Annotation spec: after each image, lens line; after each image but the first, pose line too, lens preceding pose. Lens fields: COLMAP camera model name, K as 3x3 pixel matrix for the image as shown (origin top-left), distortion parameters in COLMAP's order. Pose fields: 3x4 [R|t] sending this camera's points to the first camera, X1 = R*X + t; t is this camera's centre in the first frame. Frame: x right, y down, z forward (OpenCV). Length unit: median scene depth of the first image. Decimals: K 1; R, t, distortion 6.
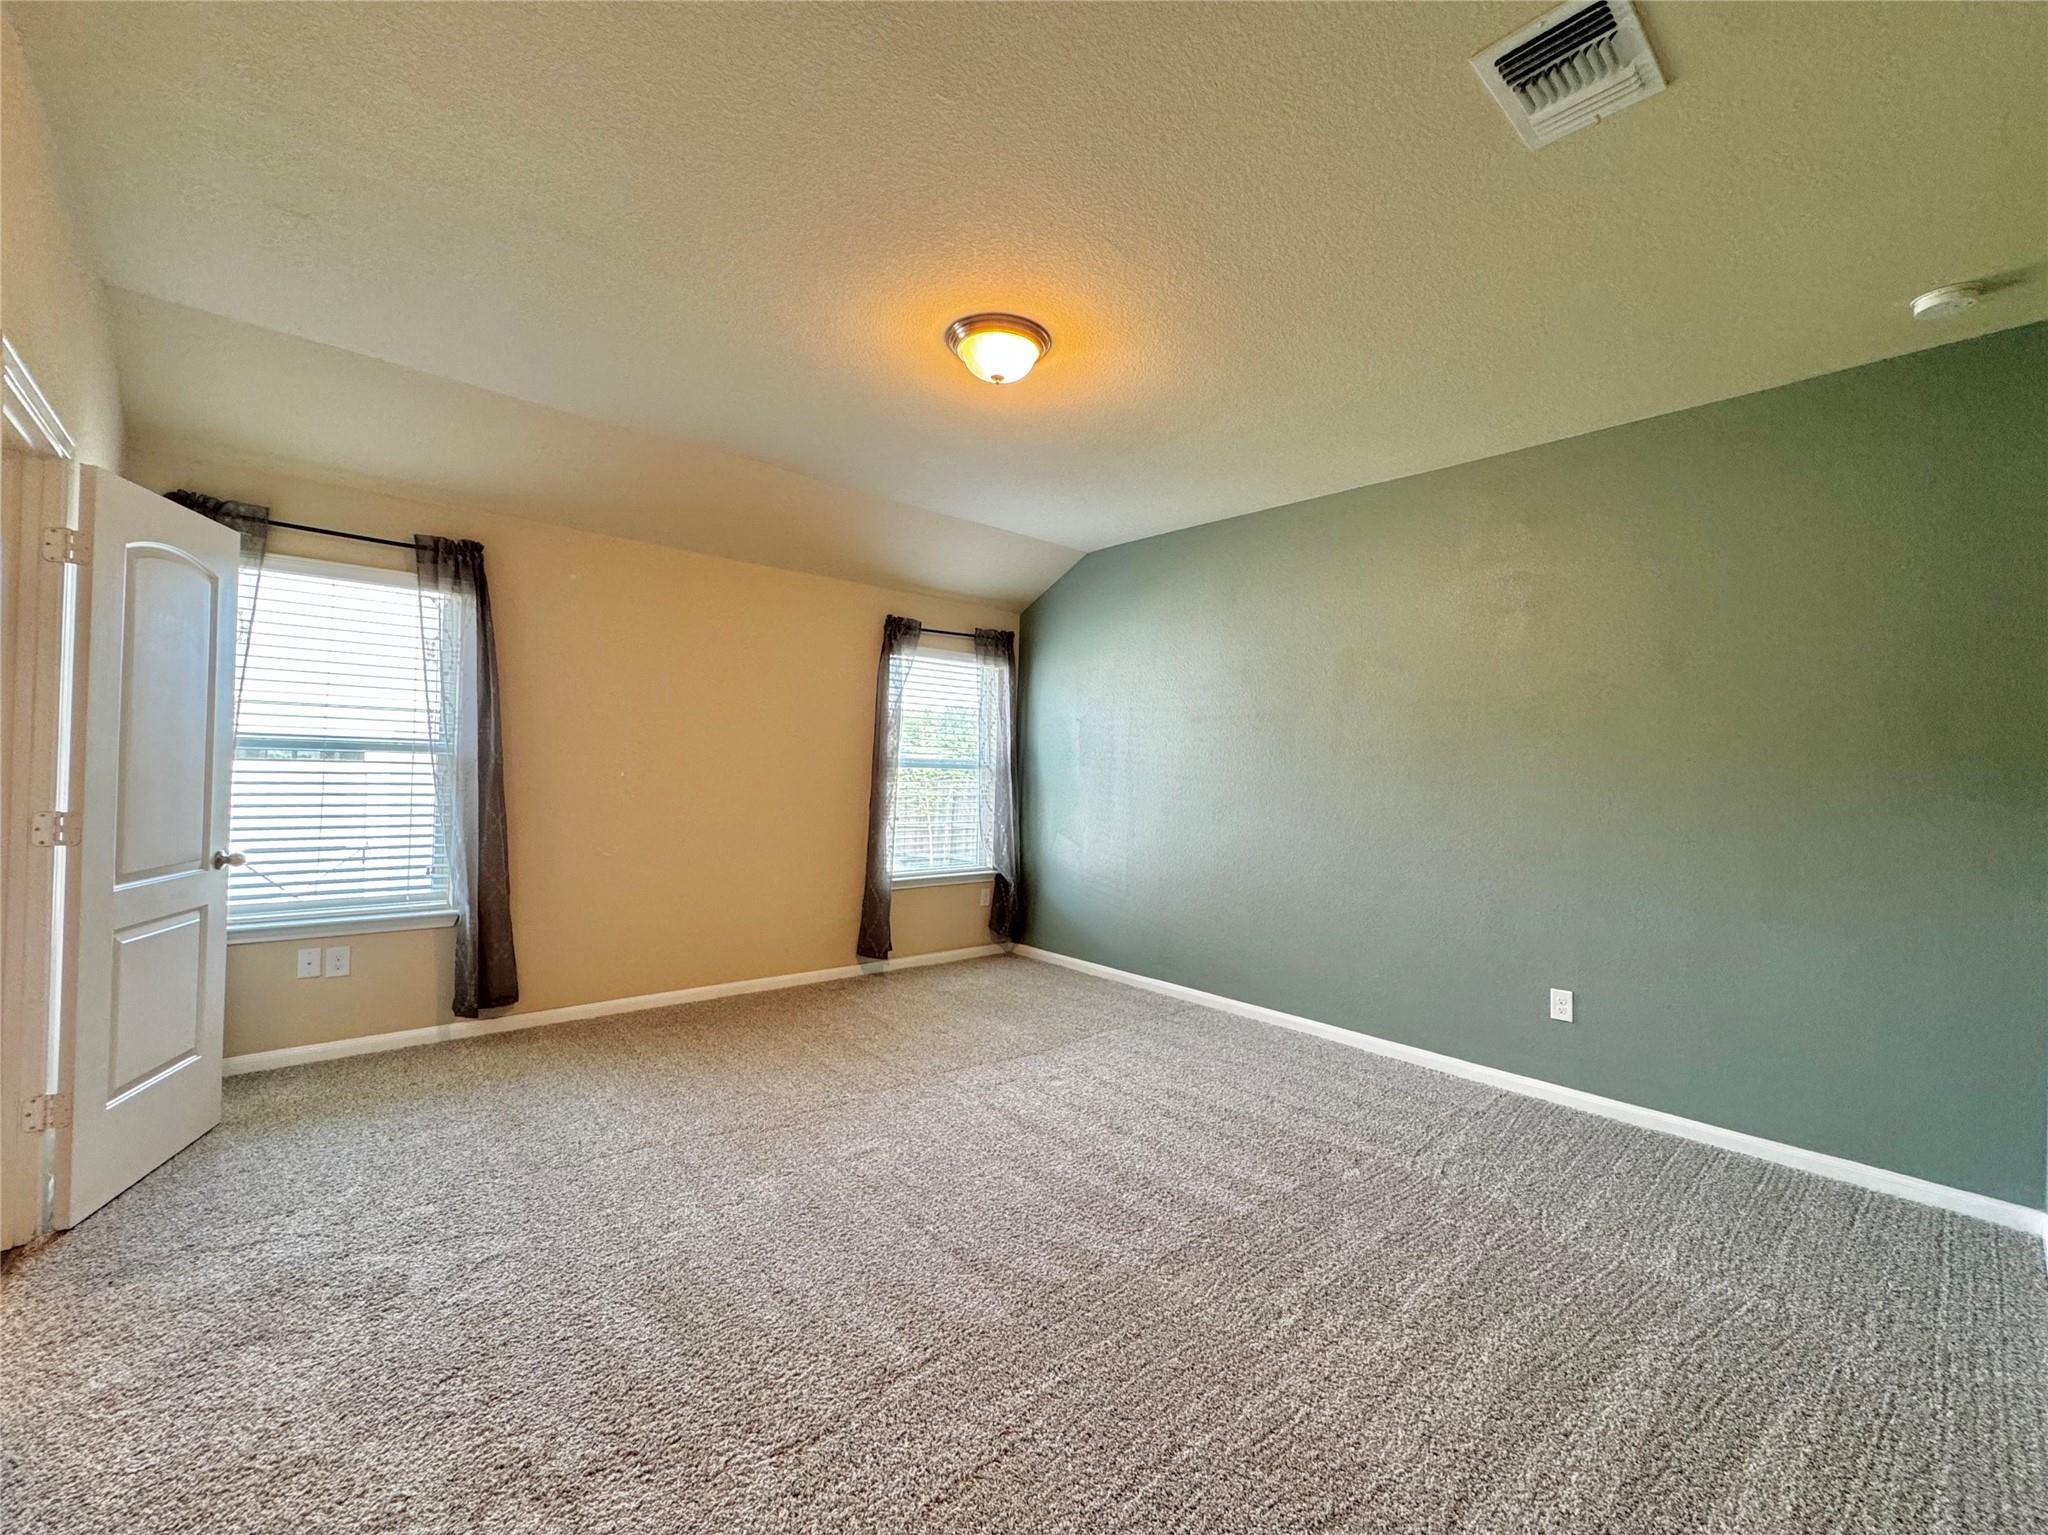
lens RADIAL K [[823.5, 0, 1017.7], [0, 823.5, 766.6], [0, 0, 1]] dist [-0.000196, 0.000083]
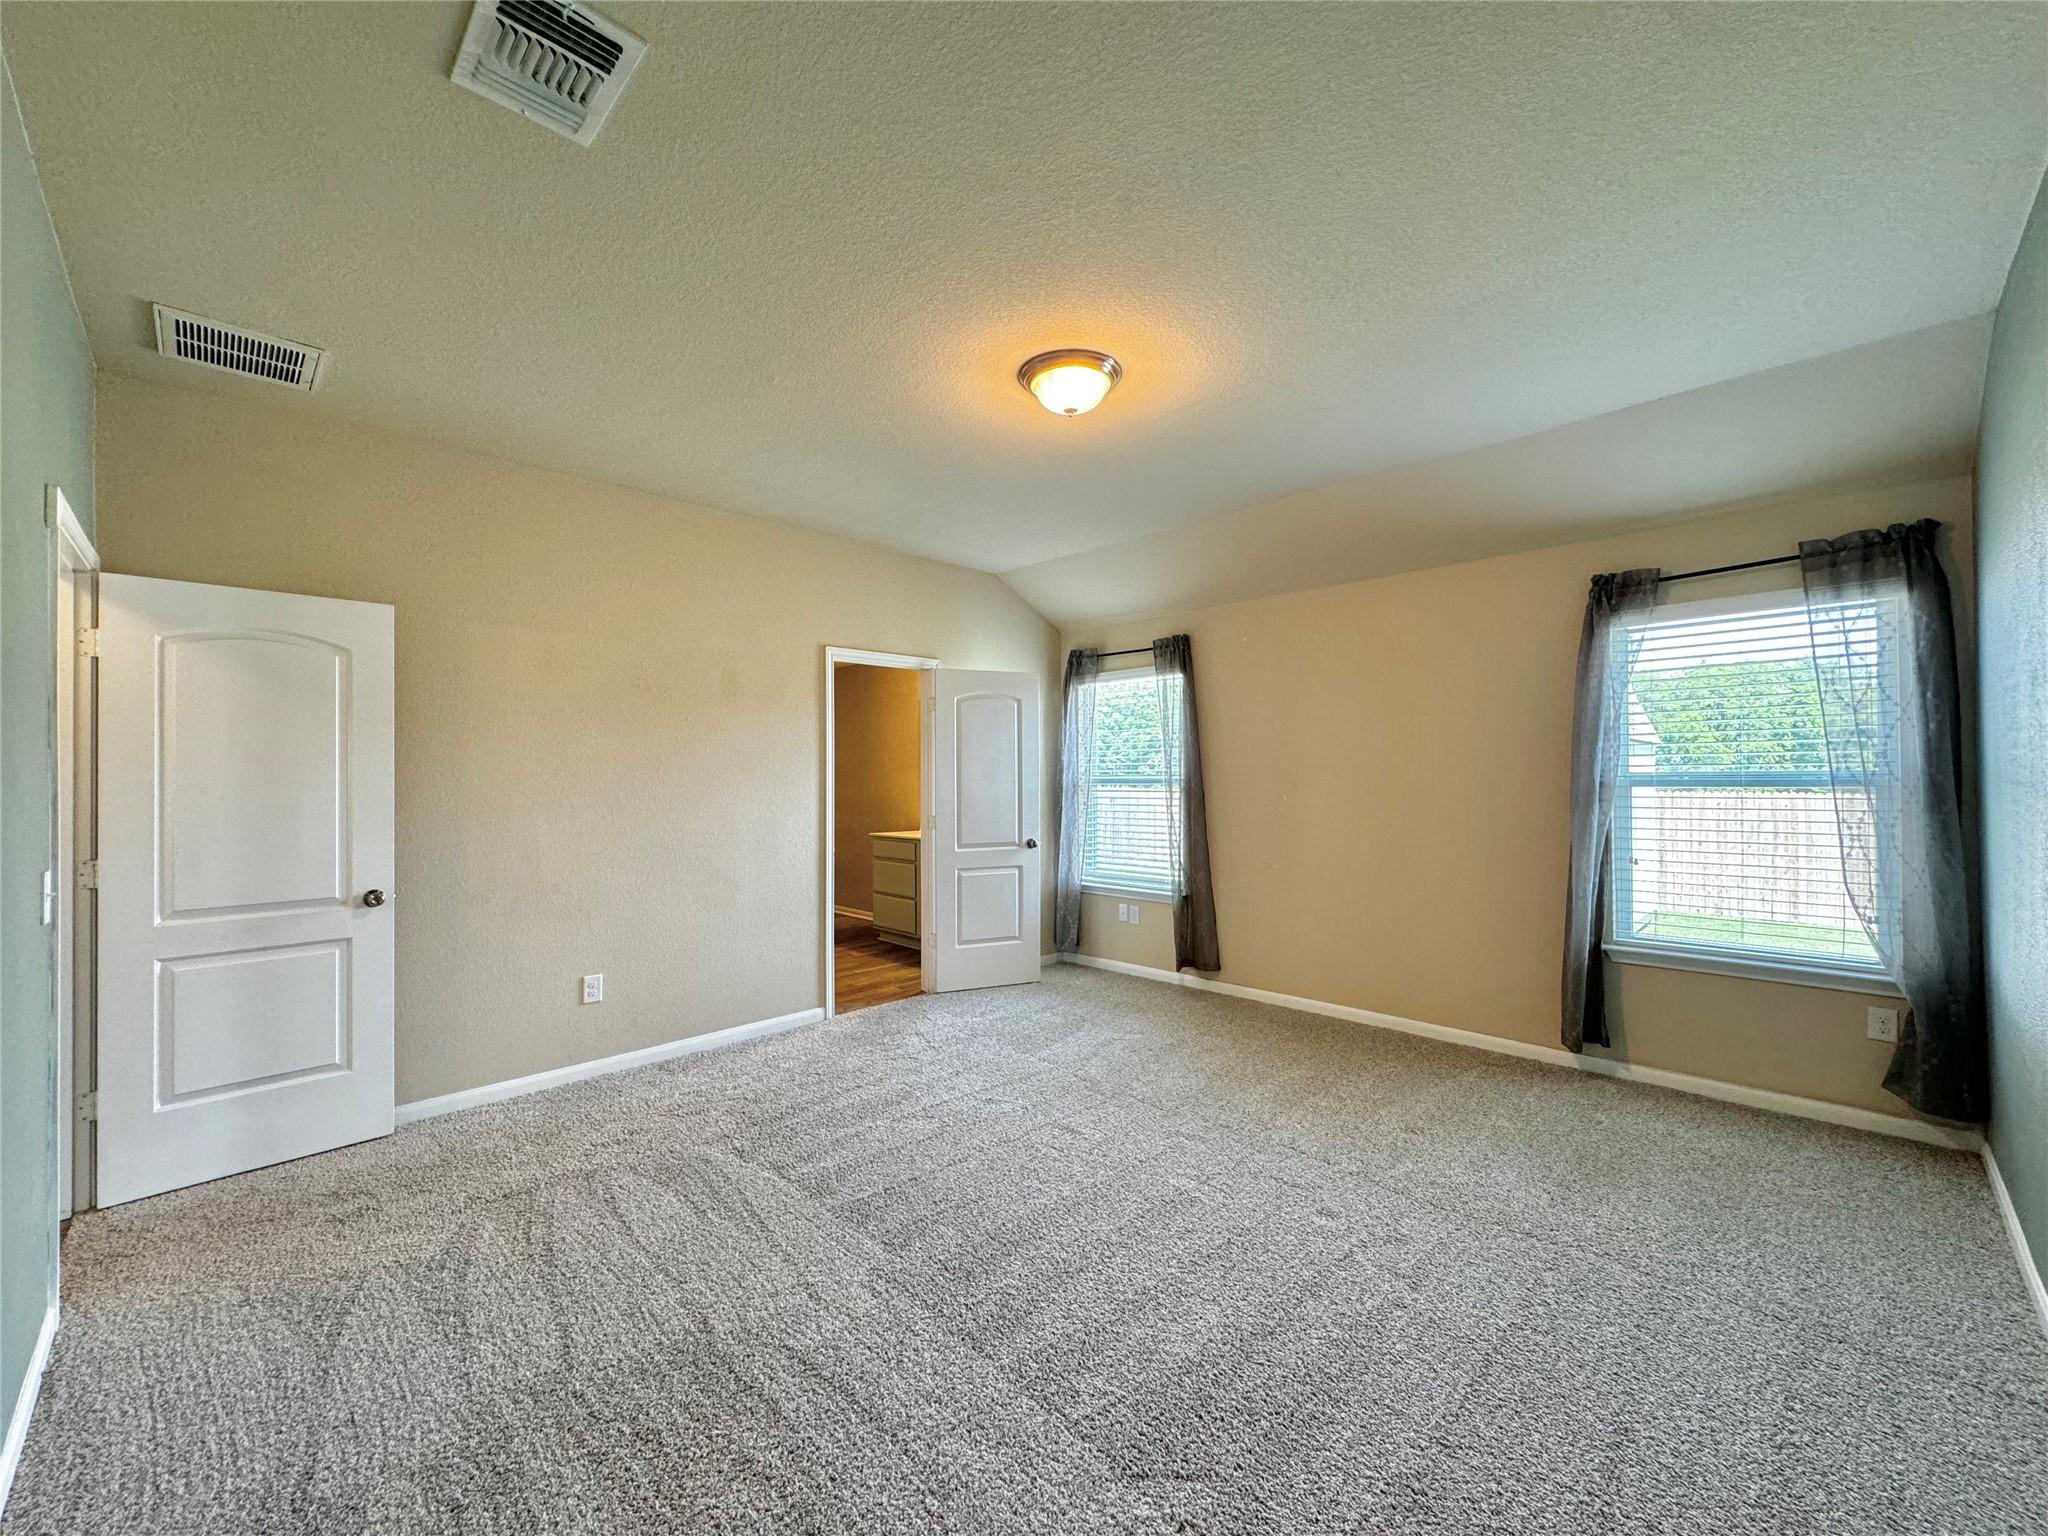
lens RADIAL K [[823.5, 0, 1017.7], [0, 823.5, 767.1], [0, 0, 1]] dist [-0.000196, 0.000083]
pose [[0.067691, -0.048873, -0.996509, 0.654474], [0.001956, 0.998804, -0.048853, 0.022089], [0.997704, 0.001357, 0.067706, 0.554589]]
